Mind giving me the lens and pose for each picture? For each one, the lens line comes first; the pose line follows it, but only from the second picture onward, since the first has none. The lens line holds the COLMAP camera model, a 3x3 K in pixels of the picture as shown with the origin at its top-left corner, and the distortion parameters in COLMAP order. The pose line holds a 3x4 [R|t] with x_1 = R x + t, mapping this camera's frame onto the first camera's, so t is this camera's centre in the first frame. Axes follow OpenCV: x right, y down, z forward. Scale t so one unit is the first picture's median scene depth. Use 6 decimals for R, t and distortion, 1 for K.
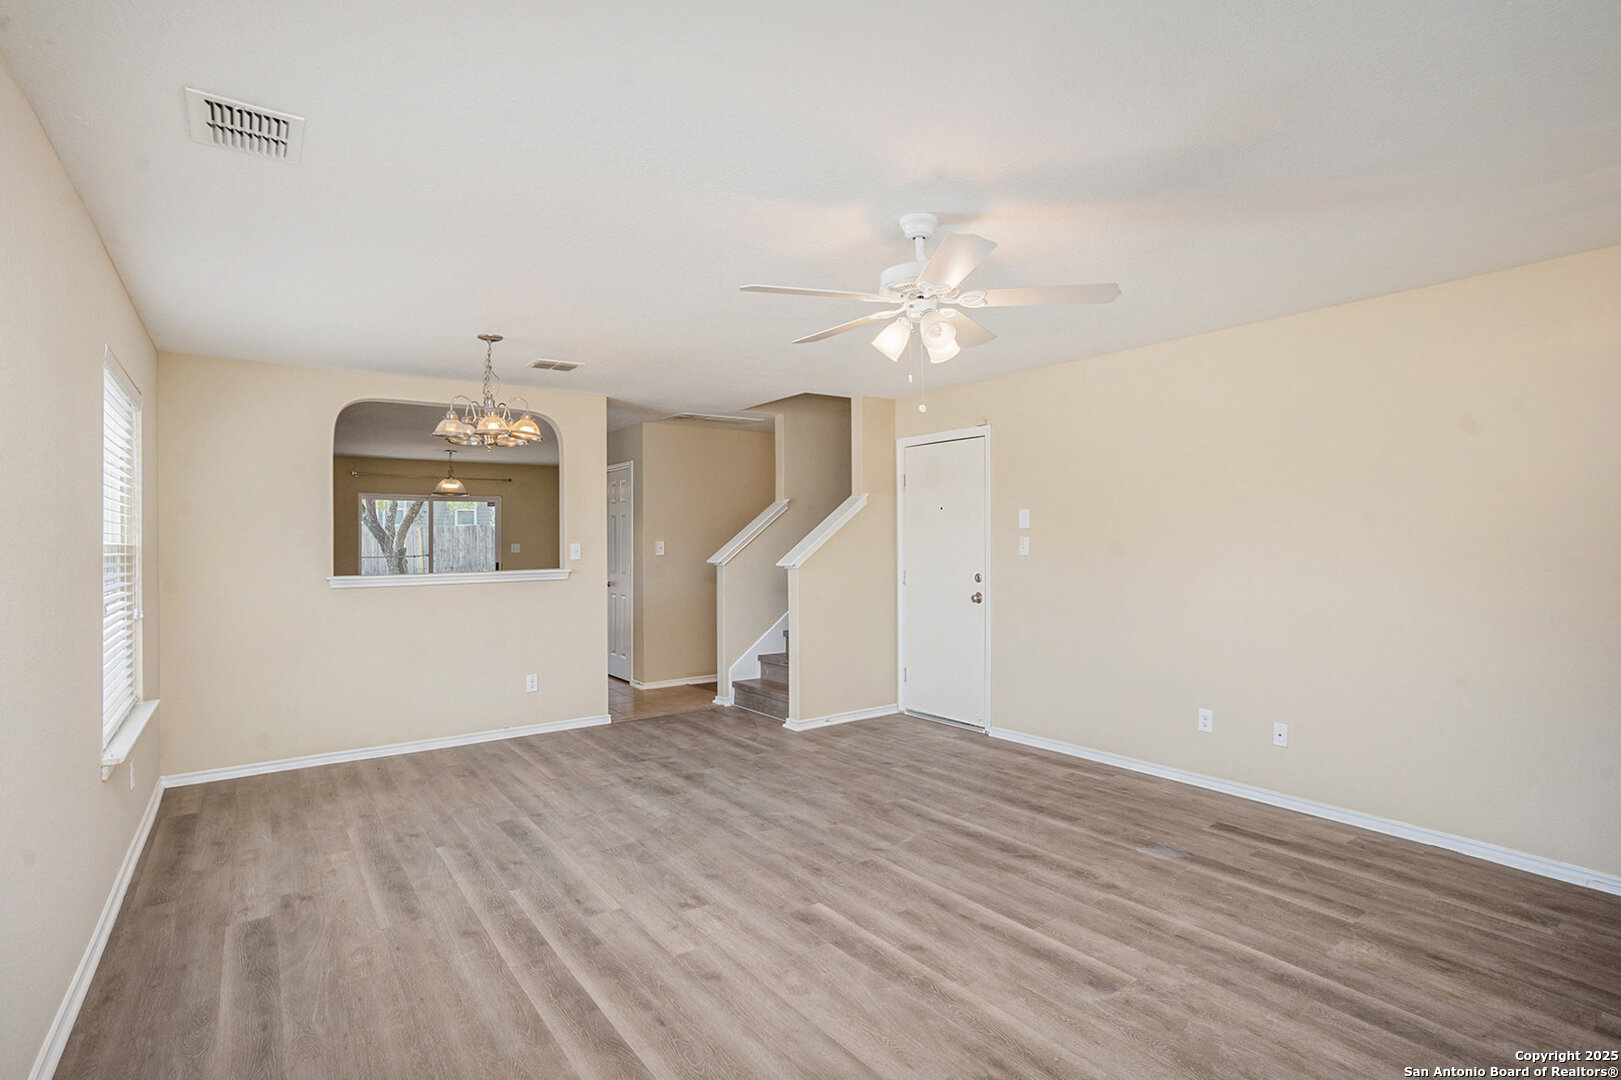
lens RADIAL K [[807.9, 0, 816.6], [0, 807.9, 539.2], [0, 0, 1]] dist [-0.084653, 0.049857]
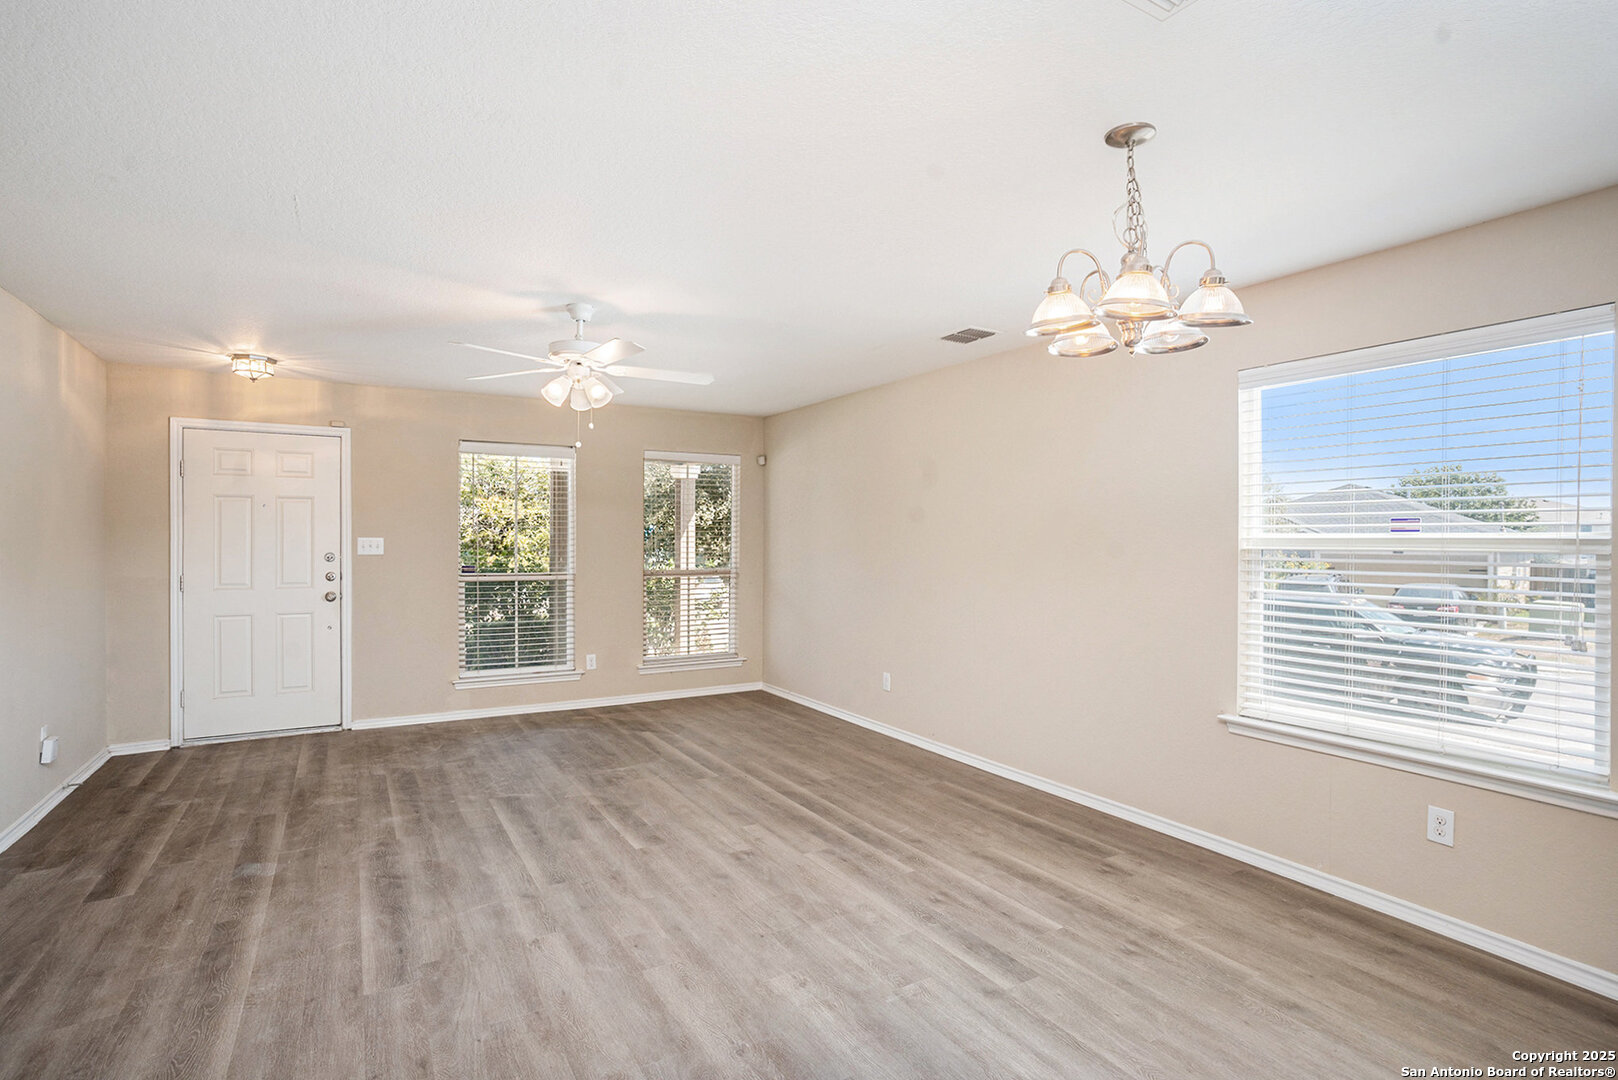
lens RADIAL K [[806.8, 0, 809.0], [0, 806.8, 540.0], [0, 0, 1]] dist [-0.000562, -0.000361]
pose [[-0.995092, 0.011649, 0.098268, -0.350879], [0.011721, 0.999931, 0.000165, 0.004210], [-0.098259, 0.001316, -0.995160, 2.029805]]
